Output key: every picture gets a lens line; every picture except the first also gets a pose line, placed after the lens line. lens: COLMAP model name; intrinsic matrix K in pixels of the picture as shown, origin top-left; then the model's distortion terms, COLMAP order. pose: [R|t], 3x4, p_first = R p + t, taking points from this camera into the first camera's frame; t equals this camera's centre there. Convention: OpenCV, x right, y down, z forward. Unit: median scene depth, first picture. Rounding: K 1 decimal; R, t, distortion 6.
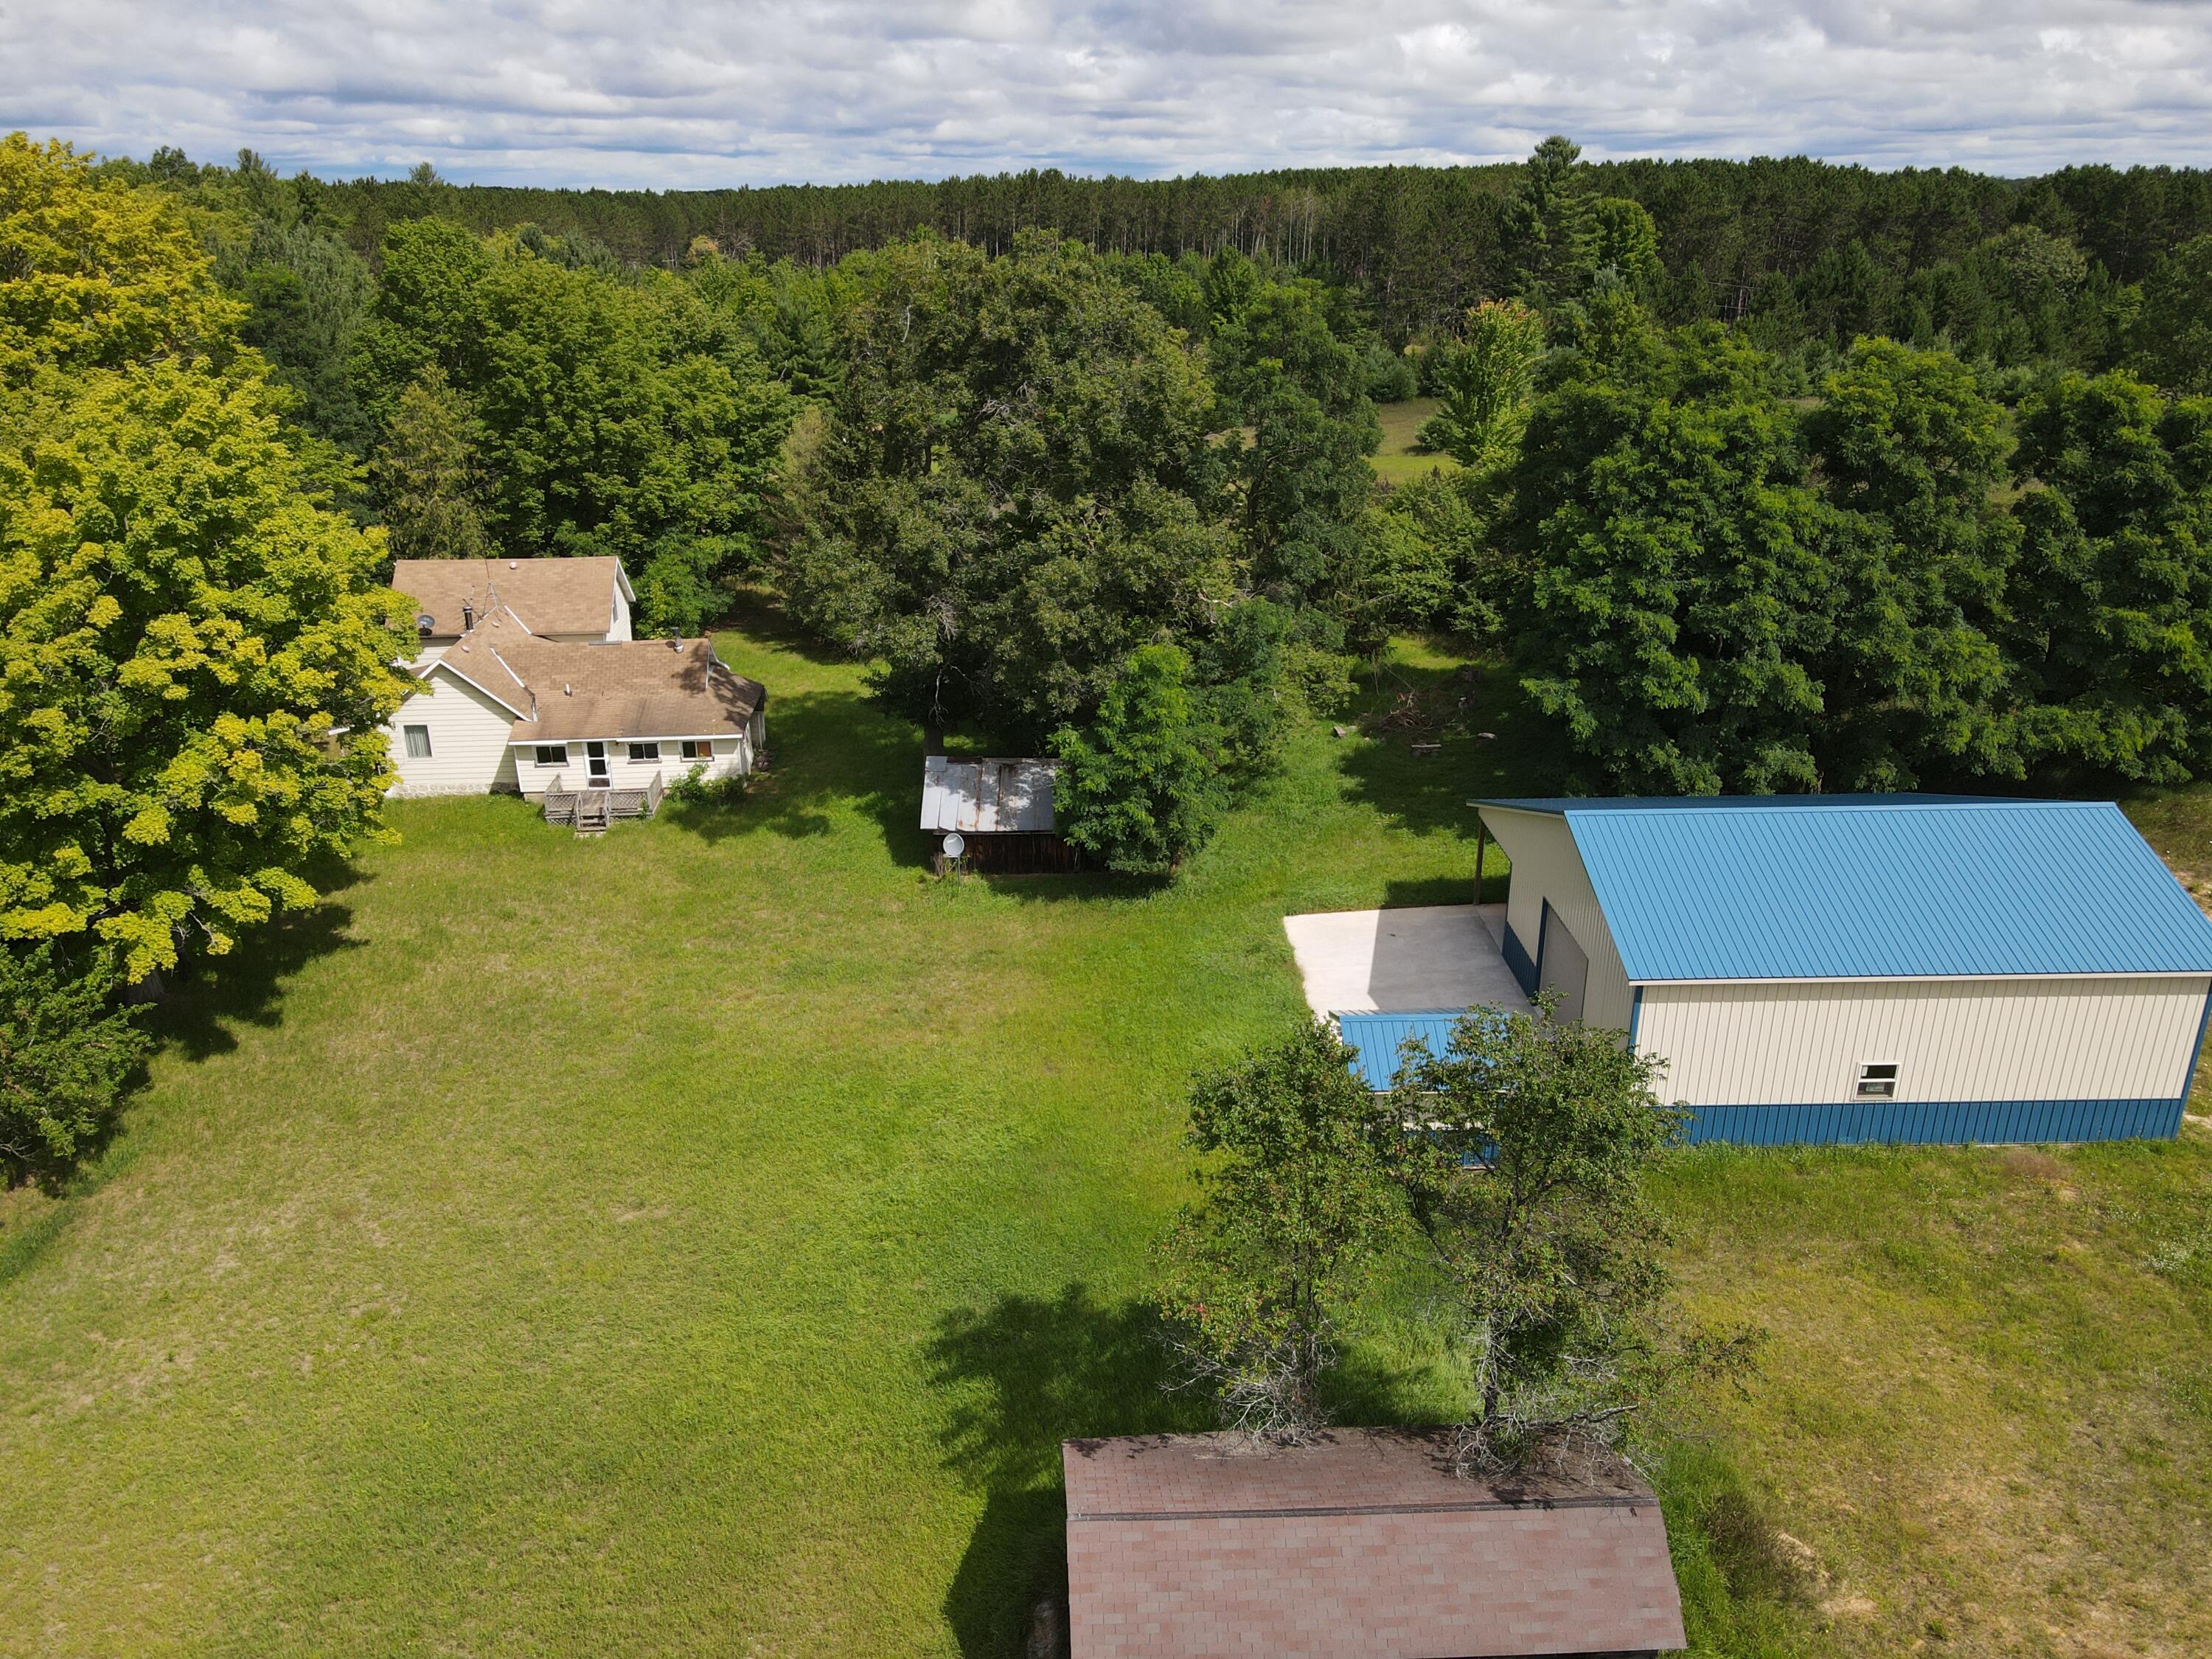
lens RADIAL K [[1637.8, 0, 1093.7], [0, 1637.8, 820.3], [0, 0, 1]] dist [-0.001983, 0.016634]
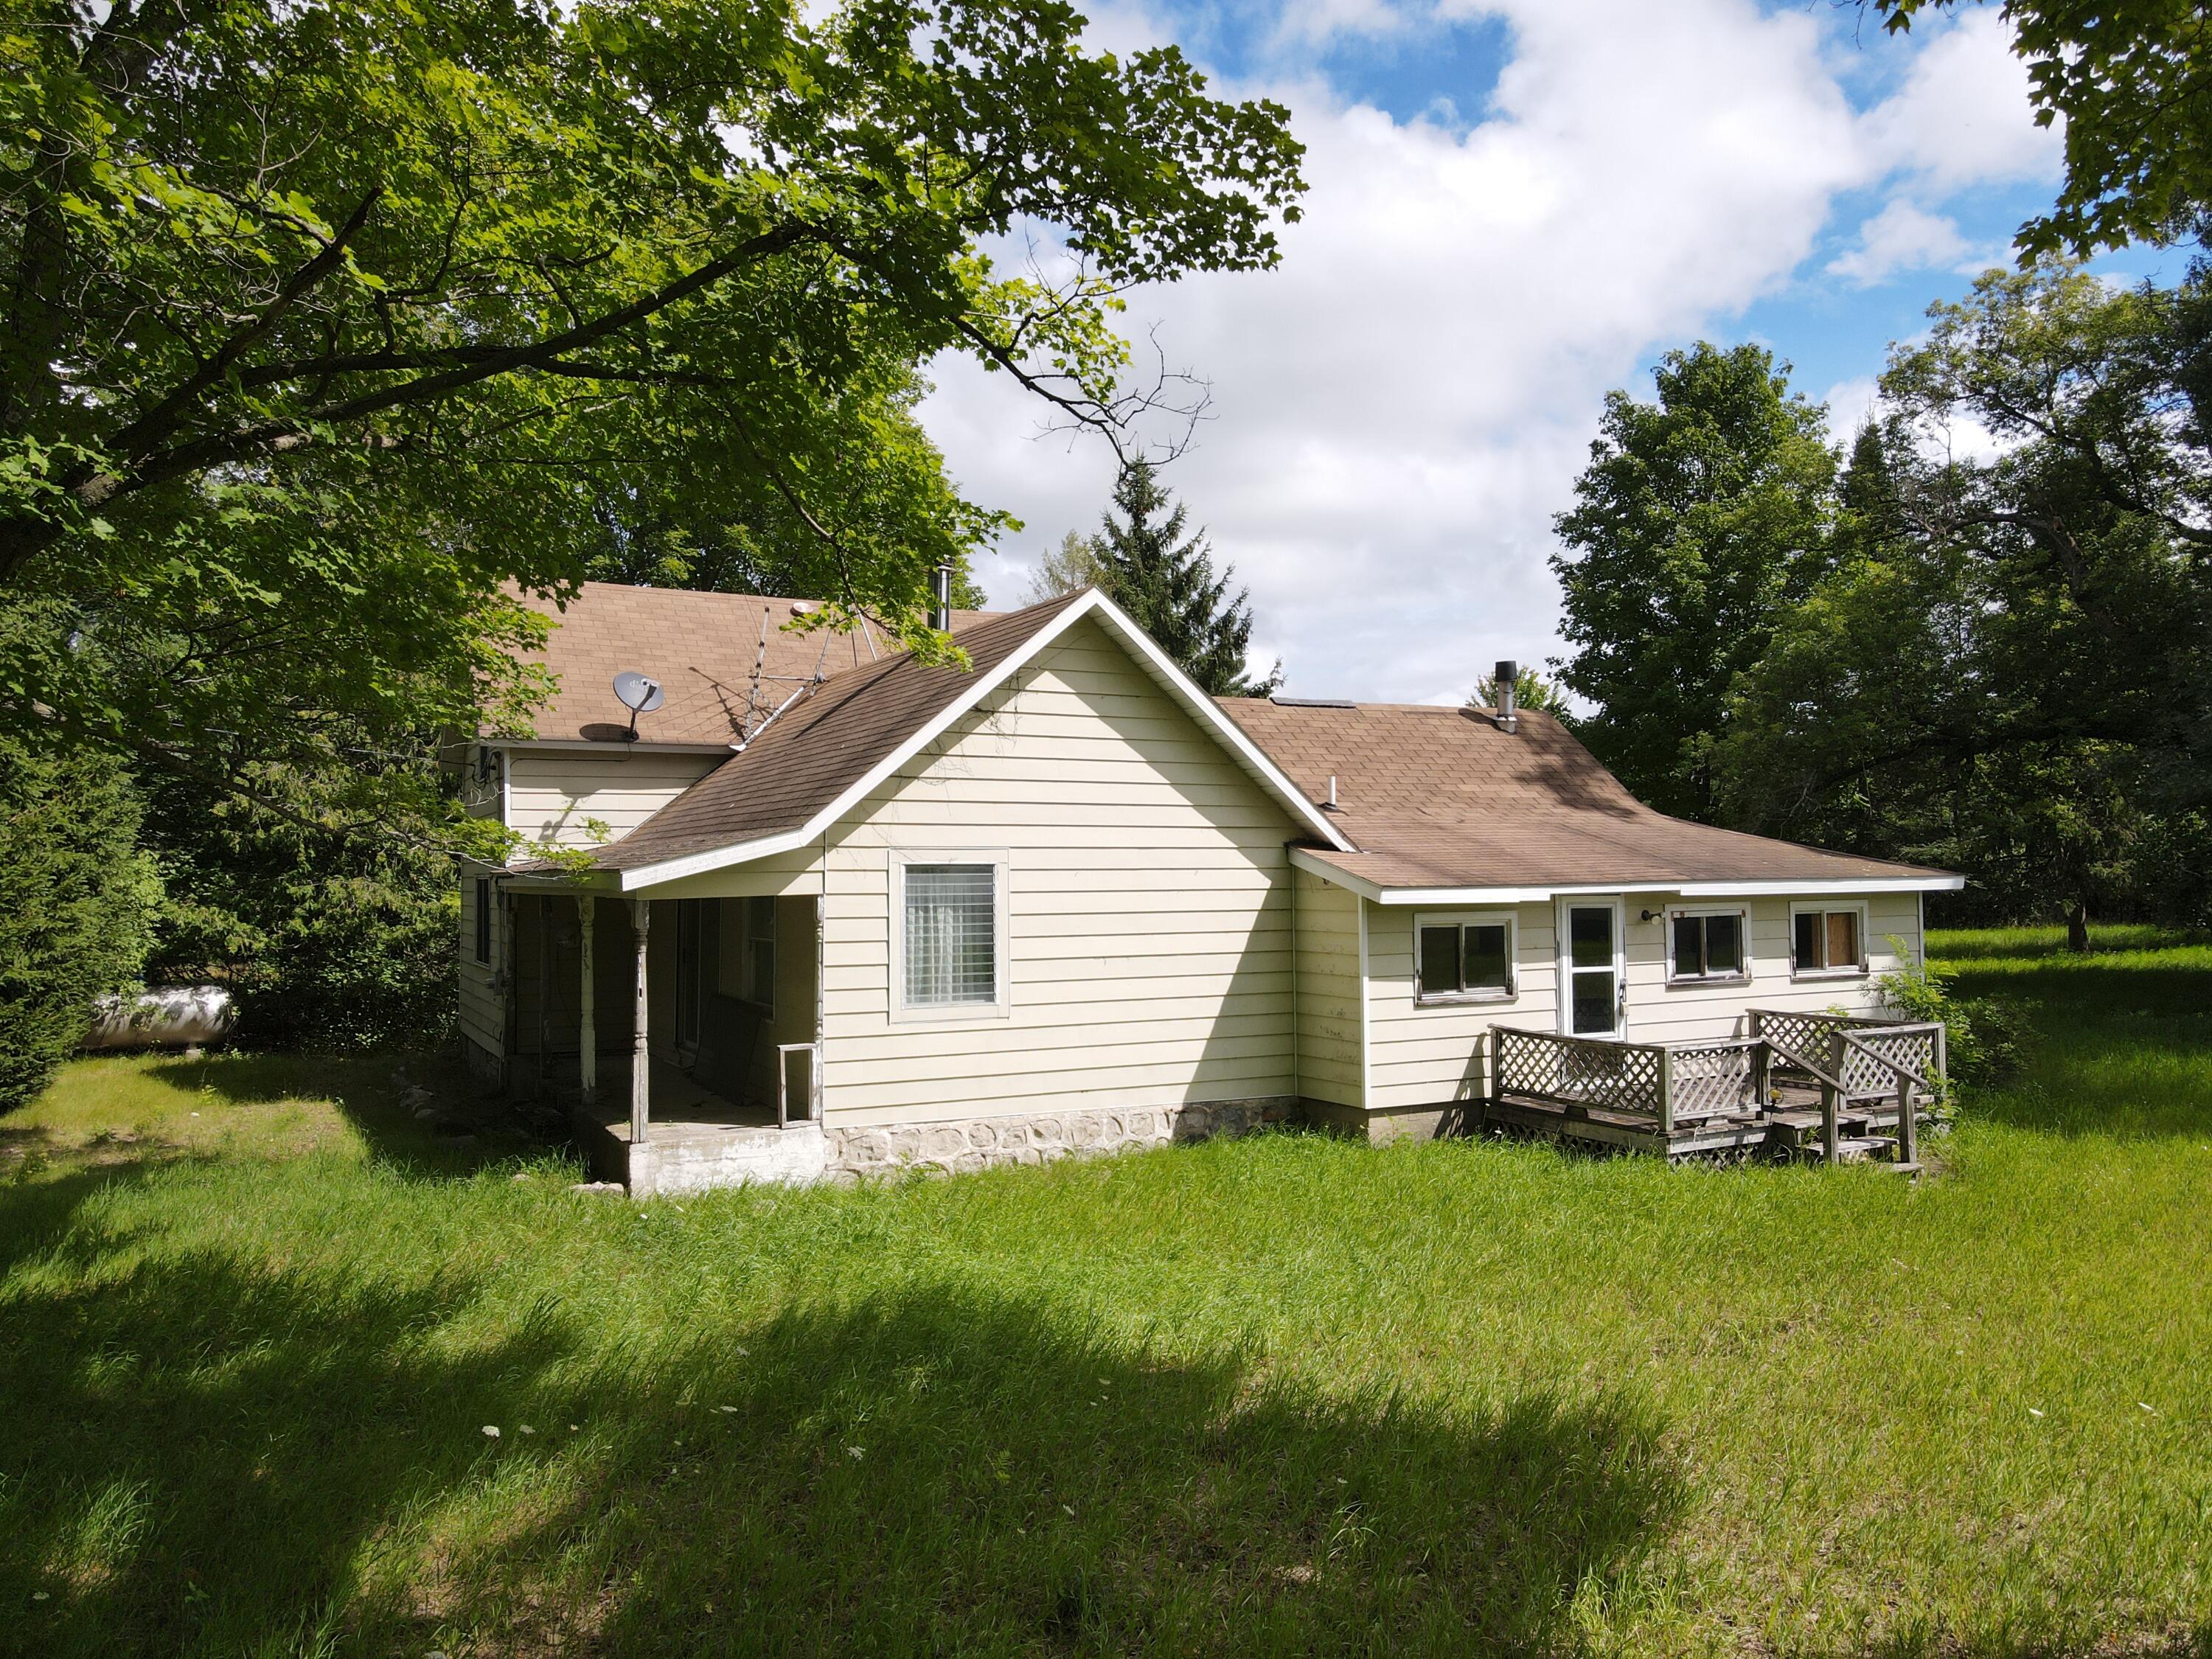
lens RADIAL K [[1637.8, 0, 1093.7], [0, 1637.8, 820.3], [0, 0, 1]] dist [-0.001983, 0.016634]
pose [[0.917814, 0.012792, 0.396805, -0.499975], [0.144645, 0.920011, -0.364223, 0.029194], [-0.369723, 0.391685, 0.842548, 0.793864]]
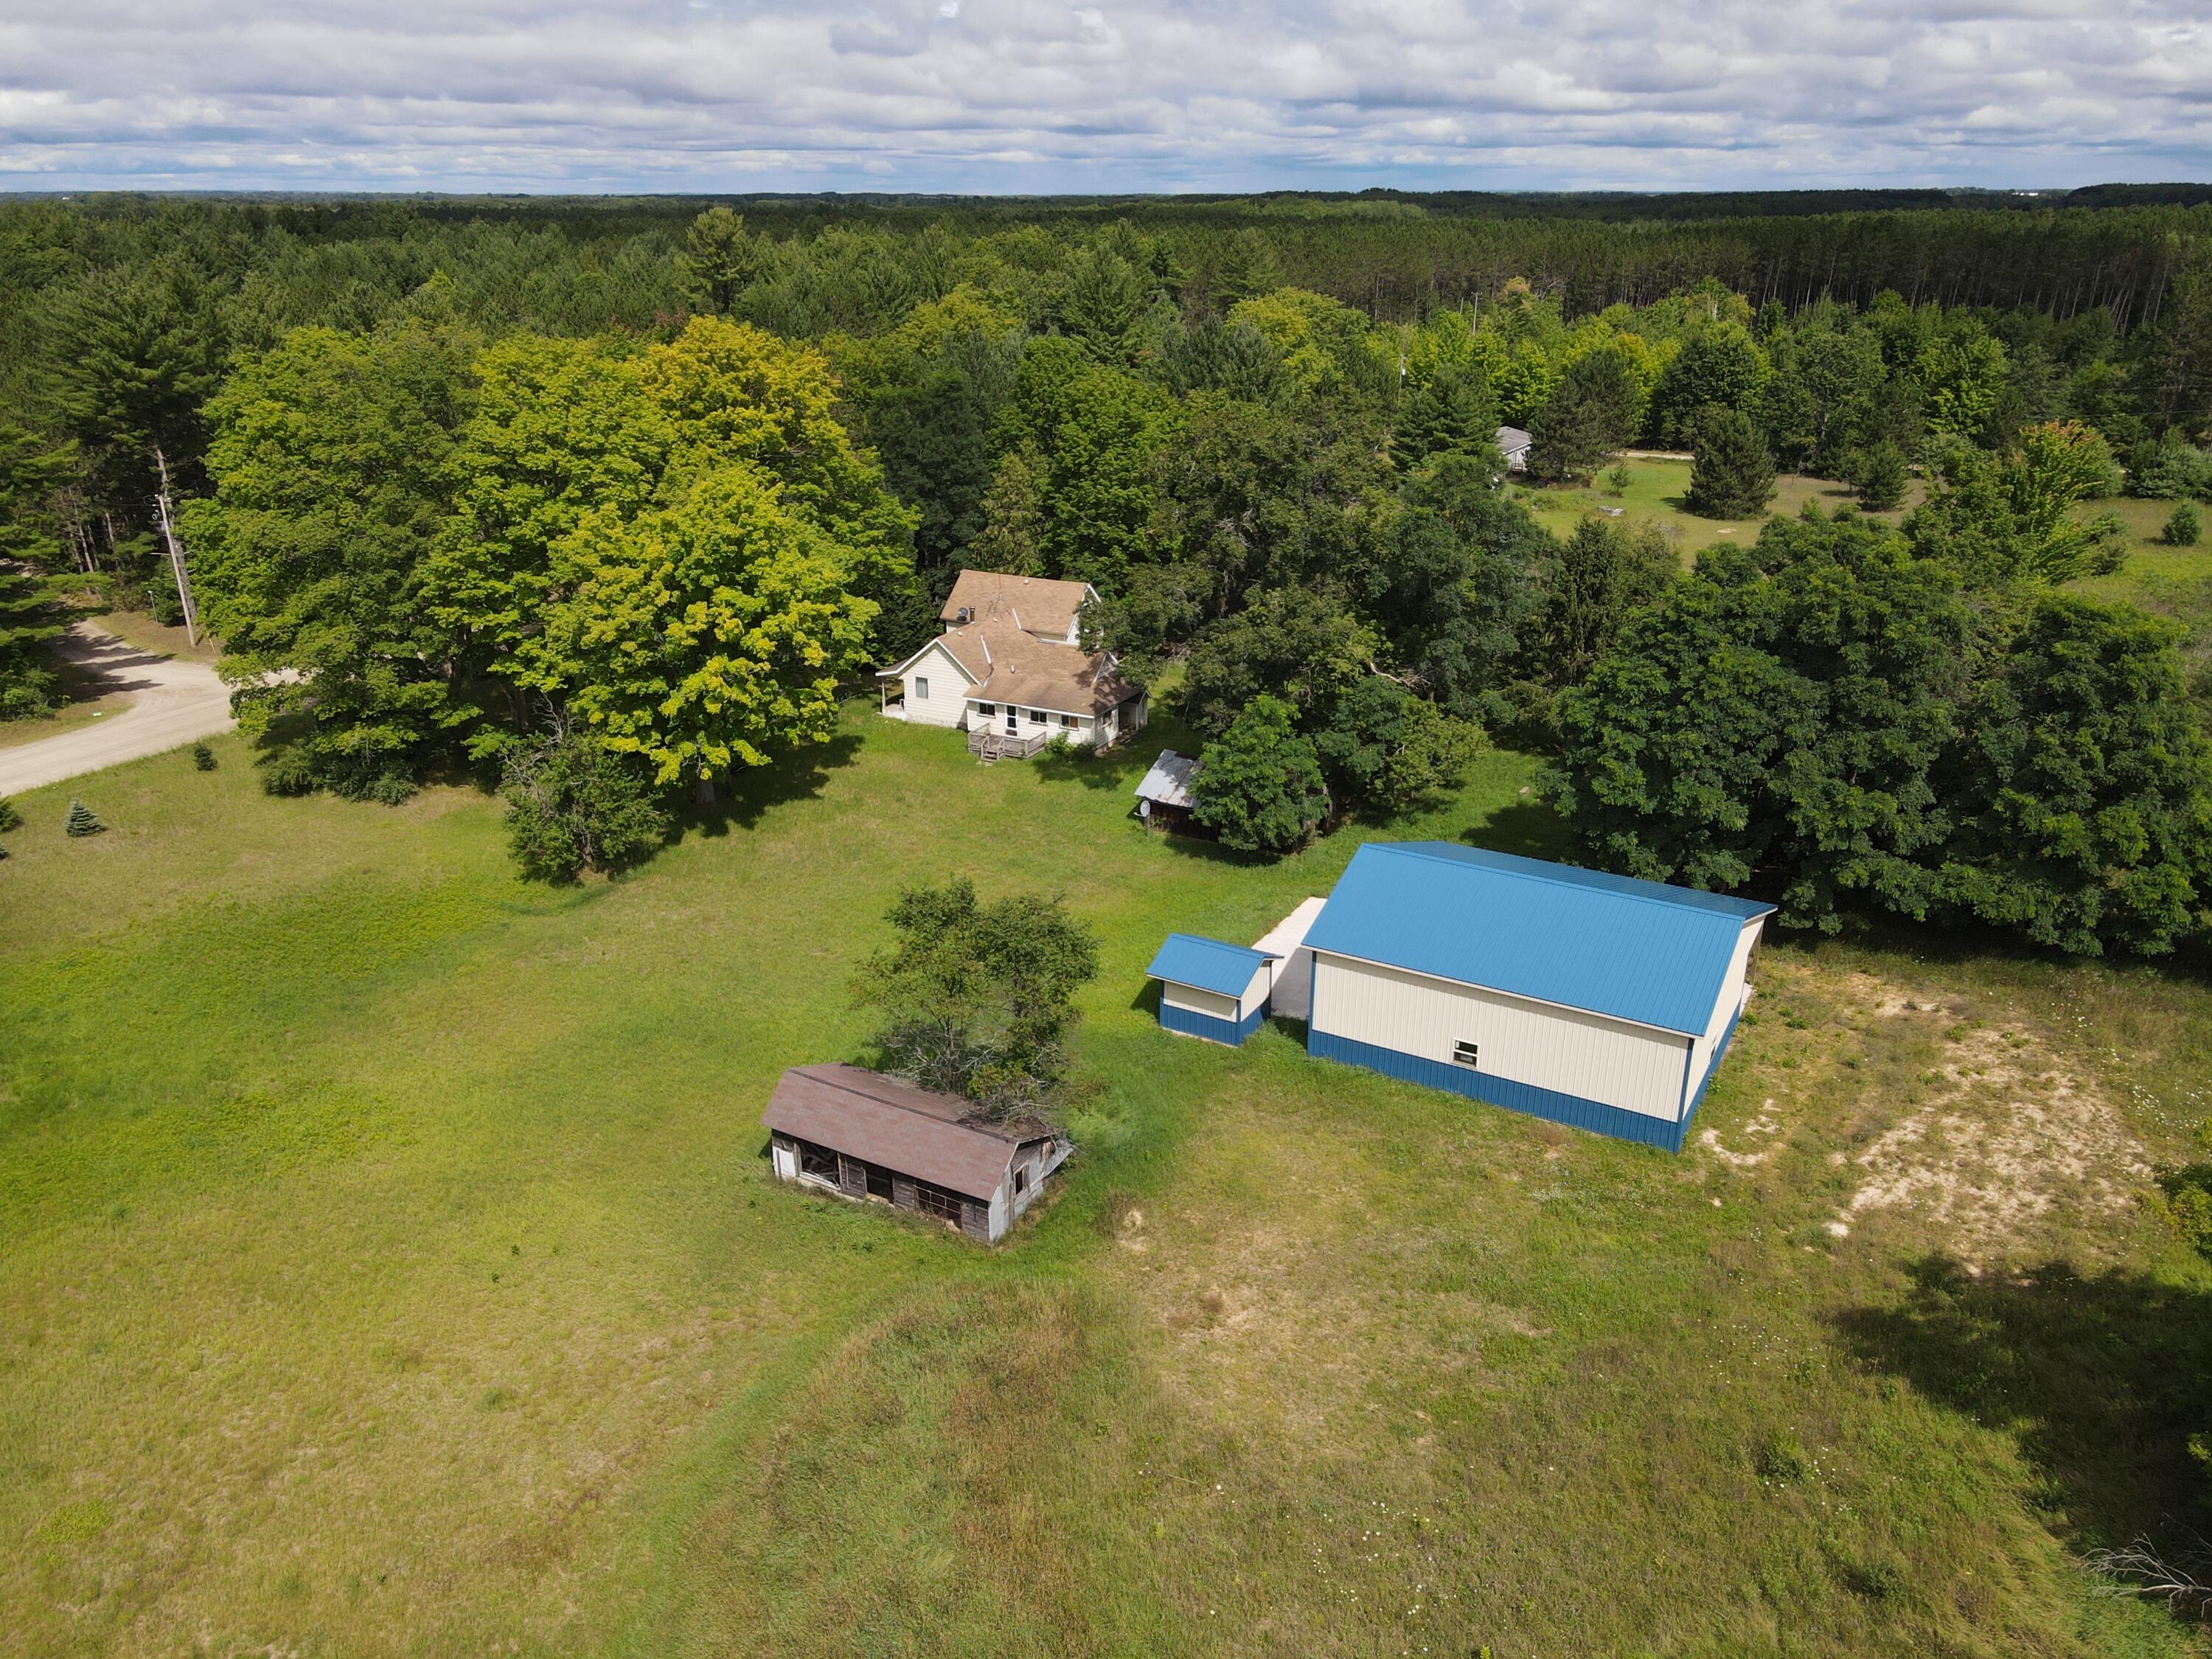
lens RADIAL K [[1637.8, 0, 1093.7], [0, 1637.8, 820.3], [0, 0, 1]] dist [-0.001983, 0.016634]
pose [[0.849729, 0.190775, -0.491493, 0.539931], [-0.188477, 0.980550, 0.054752, -0.041501], [0.492379, 0.046111, 0.869158, -0.292832]]
